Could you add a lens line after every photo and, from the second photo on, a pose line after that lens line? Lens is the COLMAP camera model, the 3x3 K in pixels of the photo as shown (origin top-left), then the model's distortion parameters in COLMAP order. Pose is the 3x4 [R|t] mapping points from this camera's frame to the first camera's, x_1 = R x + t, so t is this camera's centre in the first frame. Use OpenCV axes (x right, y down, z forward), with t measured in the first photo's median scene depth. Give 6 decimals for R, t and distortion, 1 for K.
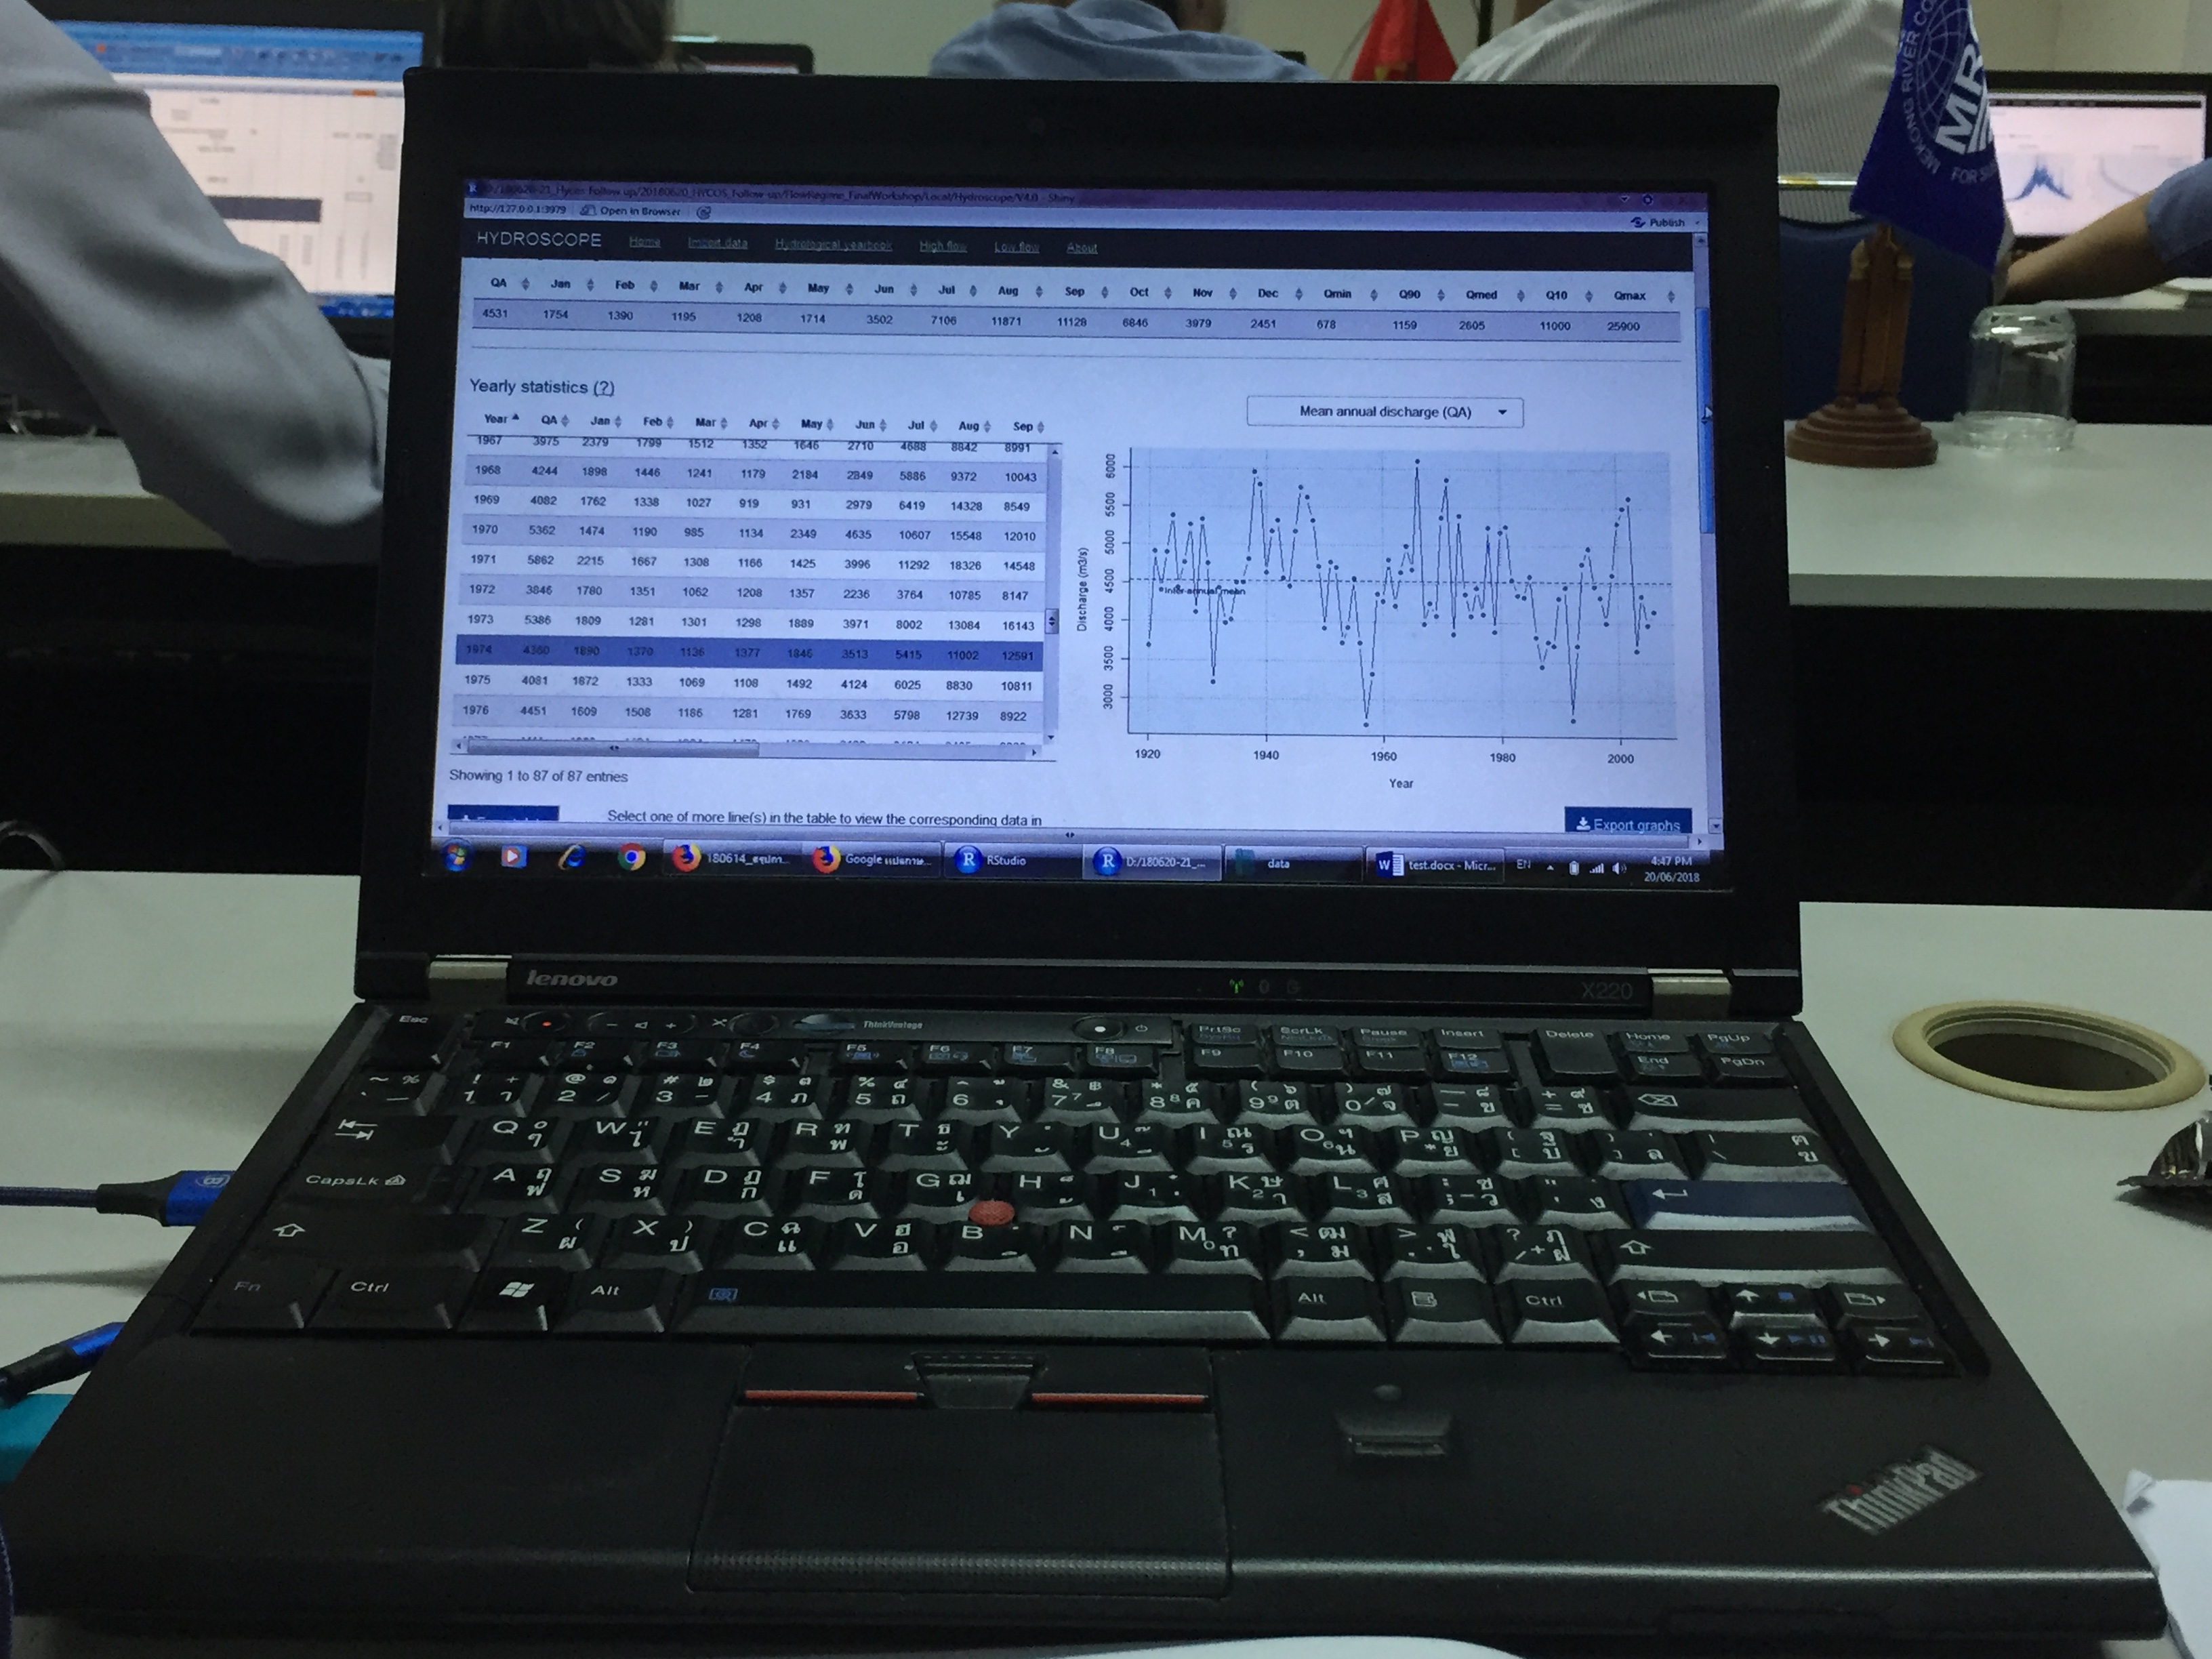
lens RADIAL K [[2501.6, 0, 1126.6], [0, 2501.6, 925.4], [0, 0, 1]] dist [0.050298, 0.000000]
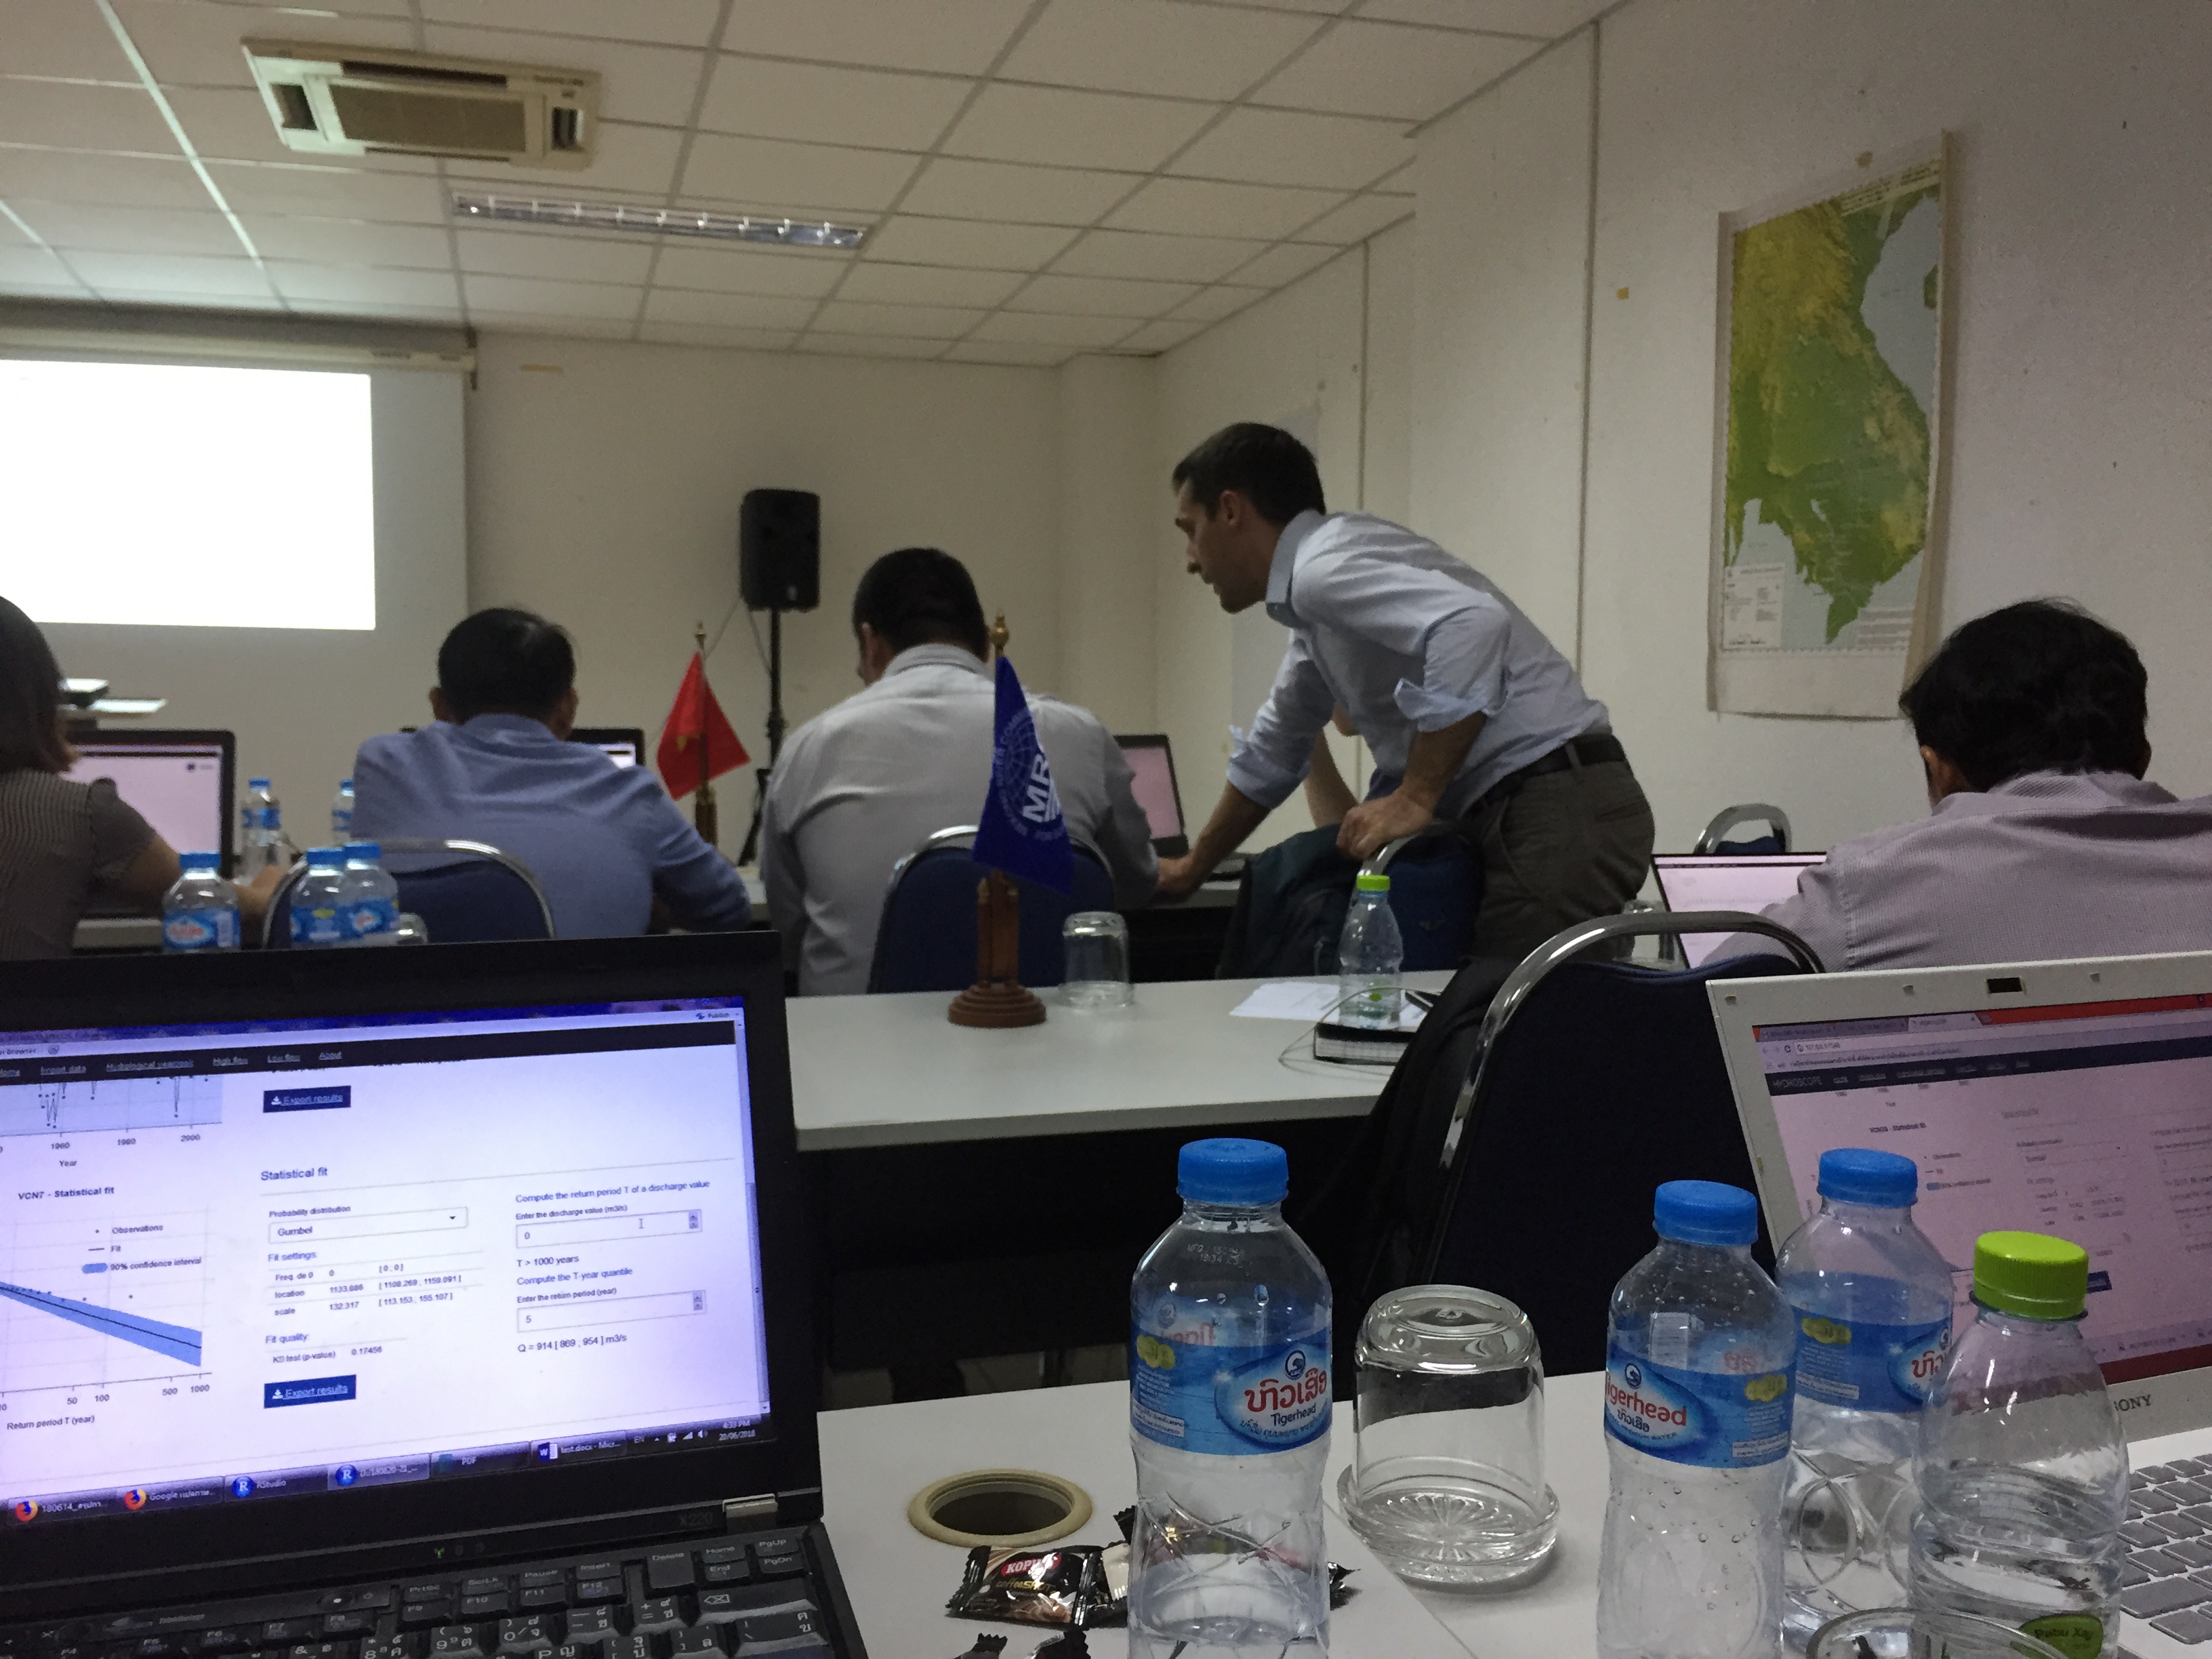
lens RADIAL K [[1899.9, 0, 1102.2], [0, 1899.9, 852.6], [0, 0, 1]] dist [0.096763, -0.141381]
pose [[0.955799, -0.033355, 0.292123, 0.098055], [0.102957, 0.968608, -0.226270, -0.077592], [-0.275405, 0.246345, 0.929229, -0.267377]]
